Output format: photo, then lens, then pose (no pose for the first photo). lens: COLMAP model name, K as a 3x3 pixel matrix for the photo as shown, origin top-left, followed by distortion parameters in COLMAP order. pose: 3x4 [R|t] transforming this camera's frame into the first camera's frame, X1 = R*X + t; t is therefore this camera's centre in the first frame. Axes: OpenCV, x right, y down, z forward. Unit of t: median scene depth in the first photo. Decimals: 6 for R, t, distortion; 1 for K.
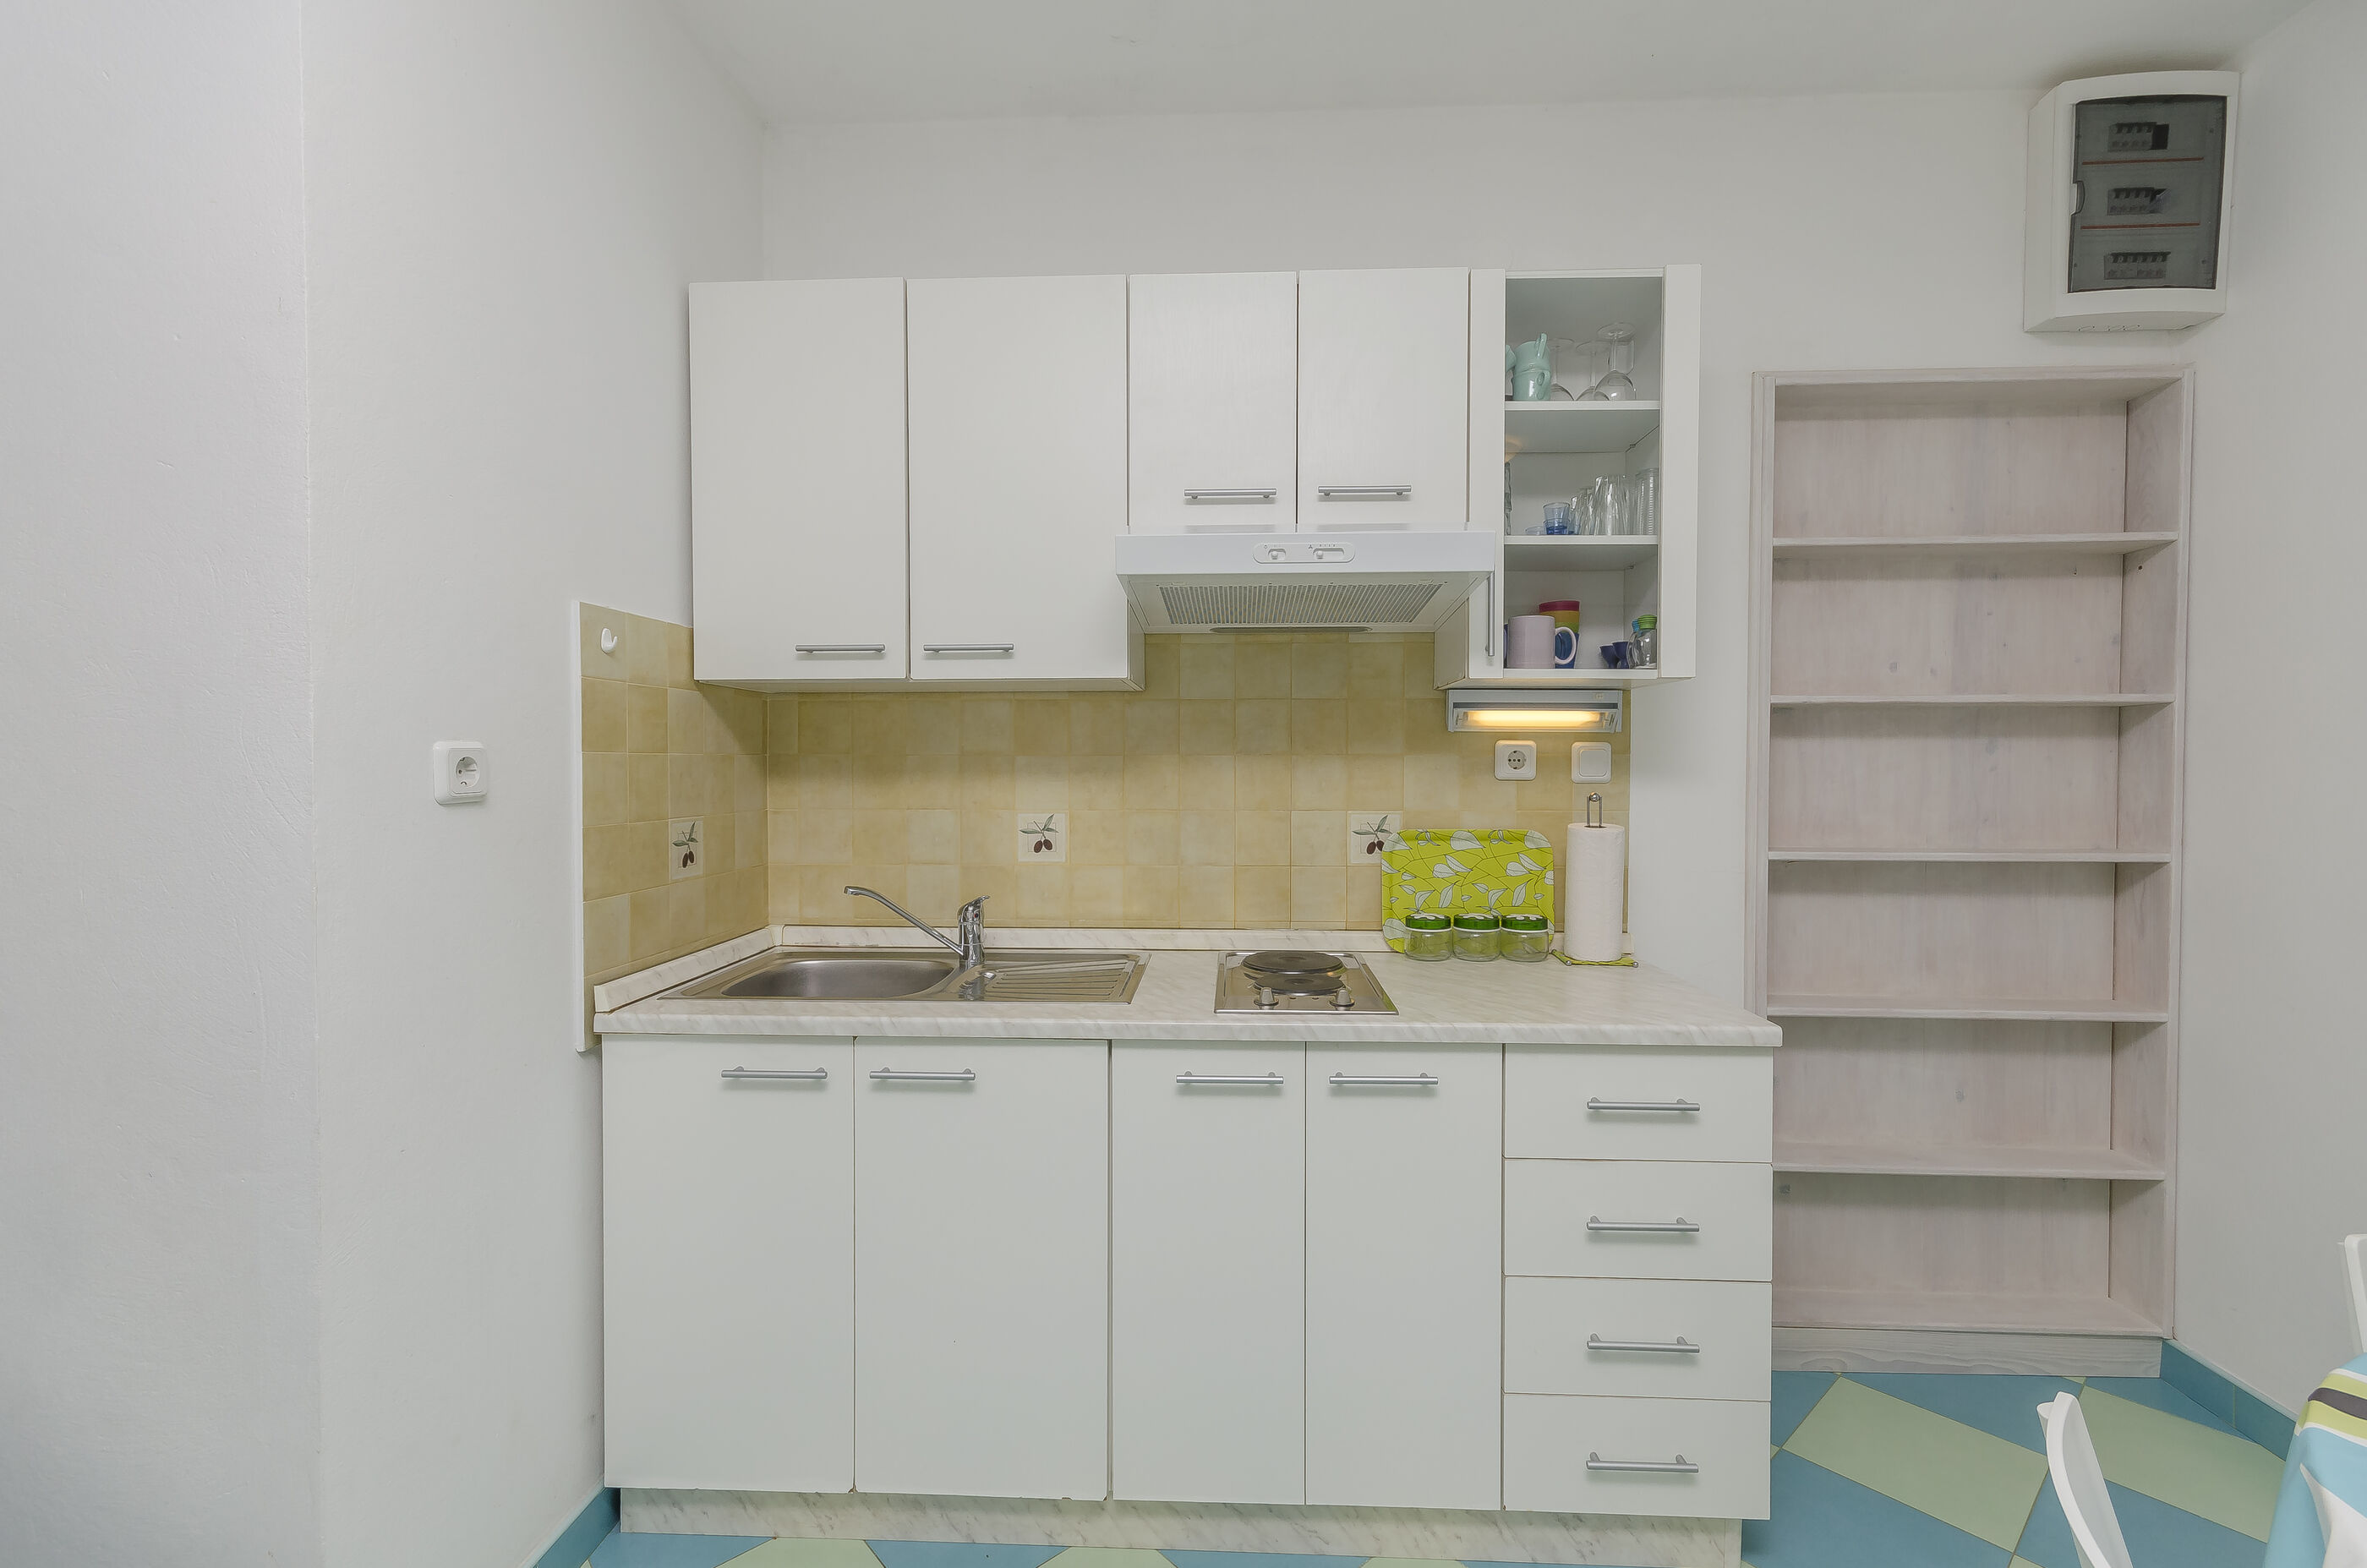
lens RADIAL K [[1038.2, 0, 1184.2], [0, 1038.2, 780.2], [0, 0, 1]] dist [0.000749, 0.000280]
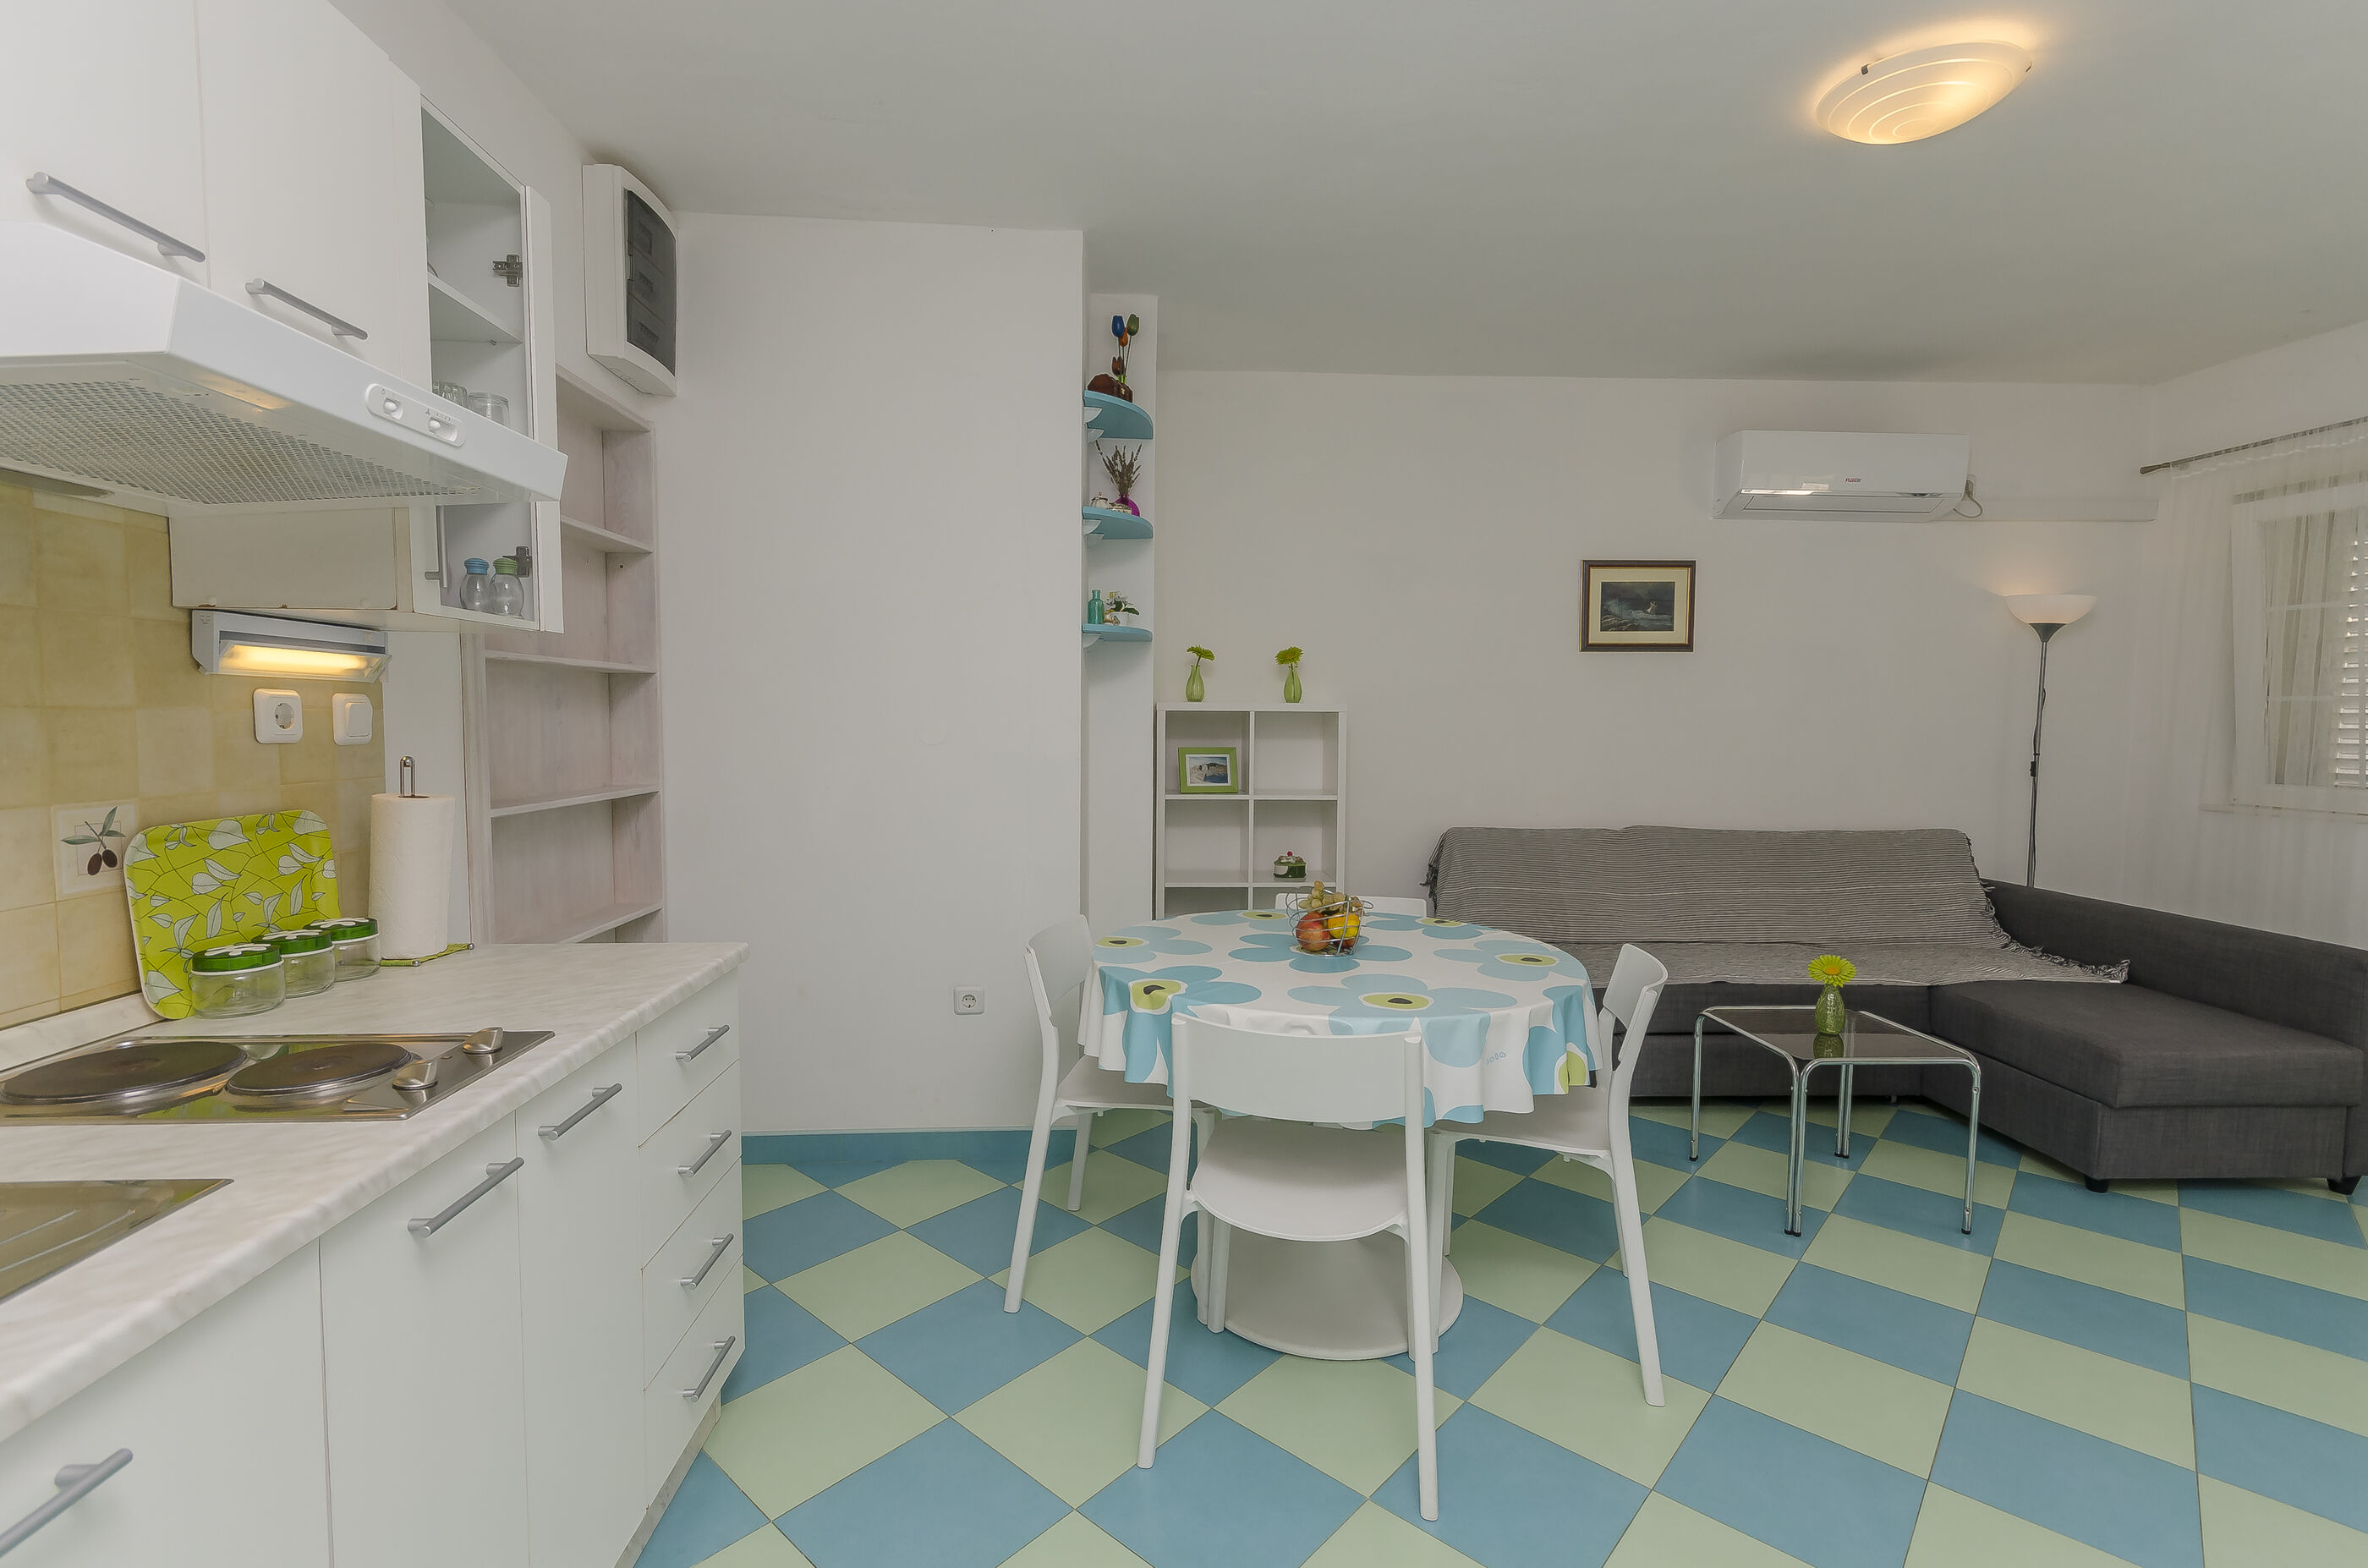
lens RADIAL K [[1038.7, 0, 1187.5], [0, 1038.7, 786.6], [0, 0, 1]] dist [0.000749, 0.000280]
pose [[-0.087873, -0.068121, 0.993800, -0.466423], [0.019331, 0.997354, 0.070074, -0.009058], [-0.995944, 0.025369, -0.086324, 0.428456]]
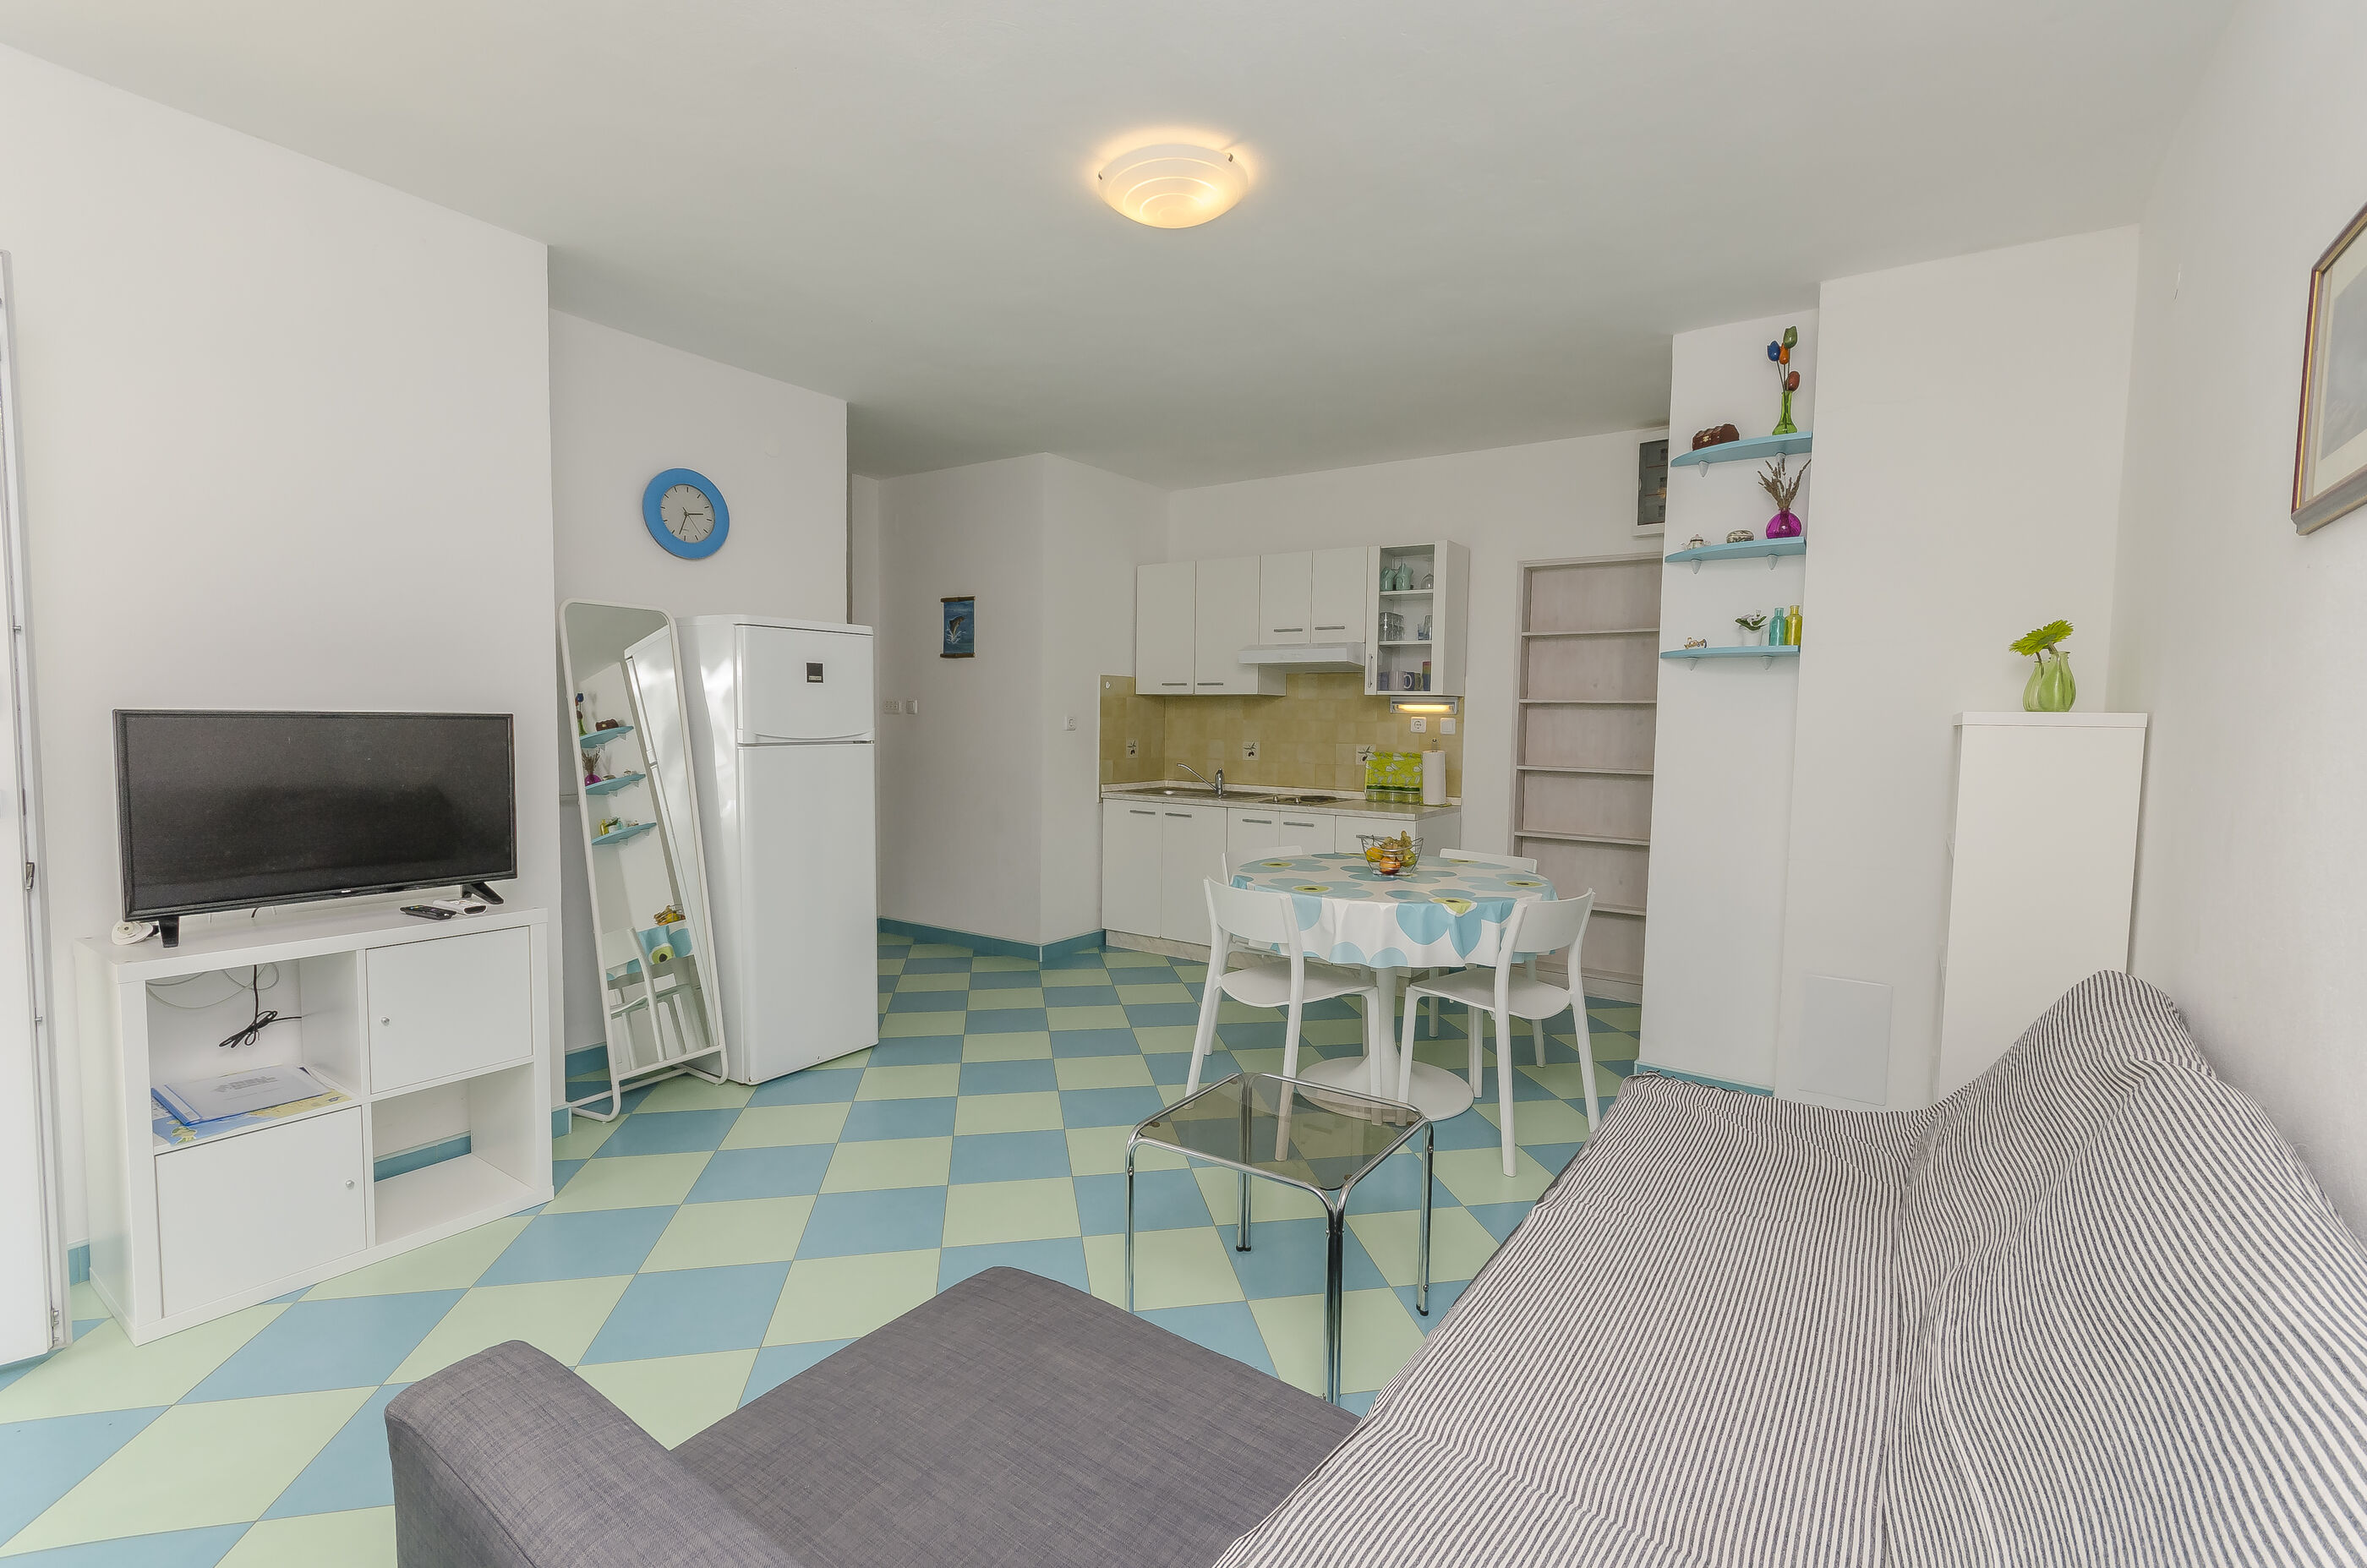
lens RADIAL K [[1038.2, 0, 1180.7], [0, 1038.2, 779.9], [0, 0, 1]] dist [0.000749, 0.000280]
pose [[0.843221, 0.044524, -0.535720, 1.170602], [-0.027021, 0.998815, 0.040481, 0.027088], [0.536887, -0.019659, 0.843425, -1.381330]]
